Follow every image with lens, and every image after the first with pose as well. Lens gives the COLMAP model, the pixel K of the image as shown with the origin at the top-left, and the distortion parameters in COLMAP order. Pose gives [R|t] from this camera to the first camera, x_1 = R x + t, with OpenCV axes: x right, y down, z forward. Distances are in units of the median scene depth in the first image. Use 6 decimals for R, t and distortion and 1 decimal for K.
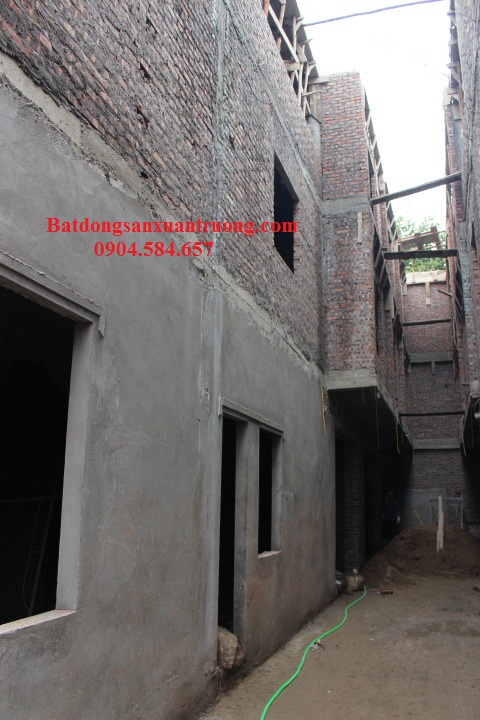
lens RADIAL K [[590.5, 0, 238.0], [0, 590.5, 363.5], [0, 0, 1]] dist [-0.153368, 0.116384]
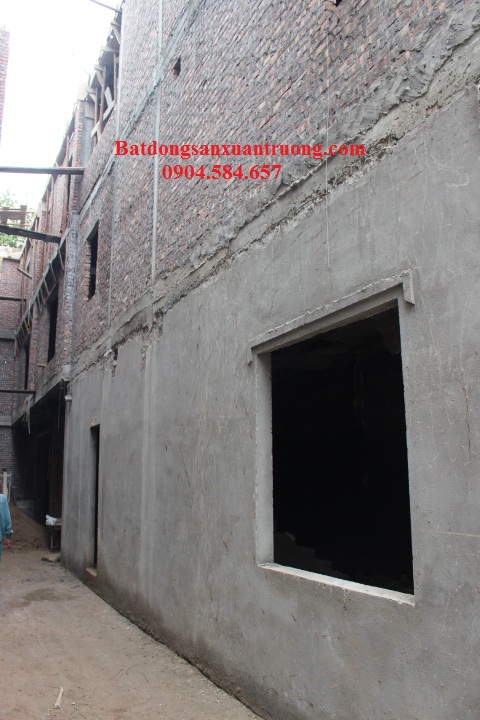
lens RADIAL K [[590.5, 0, 238.0], [0, 590.5, 363.5], [0, 0, 1]] dist [-0.153368, 0.116384]
pose [[0.699760, 0.113584, 0.705291, -0.116102], [-0.140774, 0.989845, -0.019740, 0.003194], [-0.700371, -0.085474, 0.708643, 0.015155]]
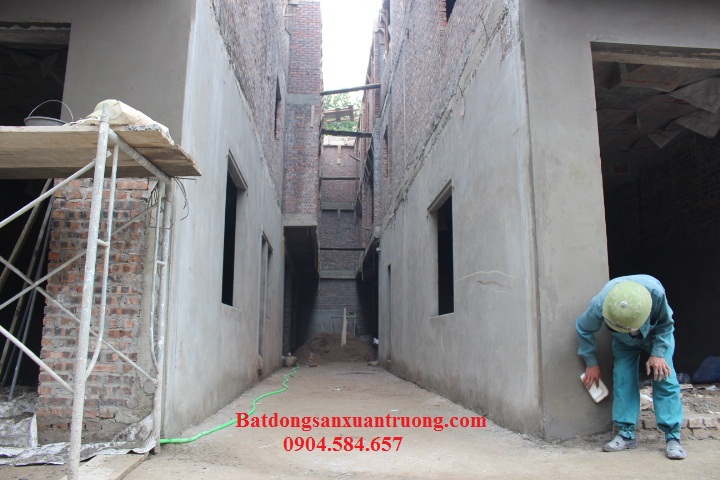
lens RADIAL K [[590.5, 0, 343.8], [0, 590.5, 238.6], [0, 0, 1]] dist [-0.153368, 0.116384]
pose [[0.932240, 0.054376, 0.357731, -0.199579], [-0.076726, 0.995868, 0.048572, -0.006135], [-0.353612, -0.072729, 0.932561, -0.367261]]
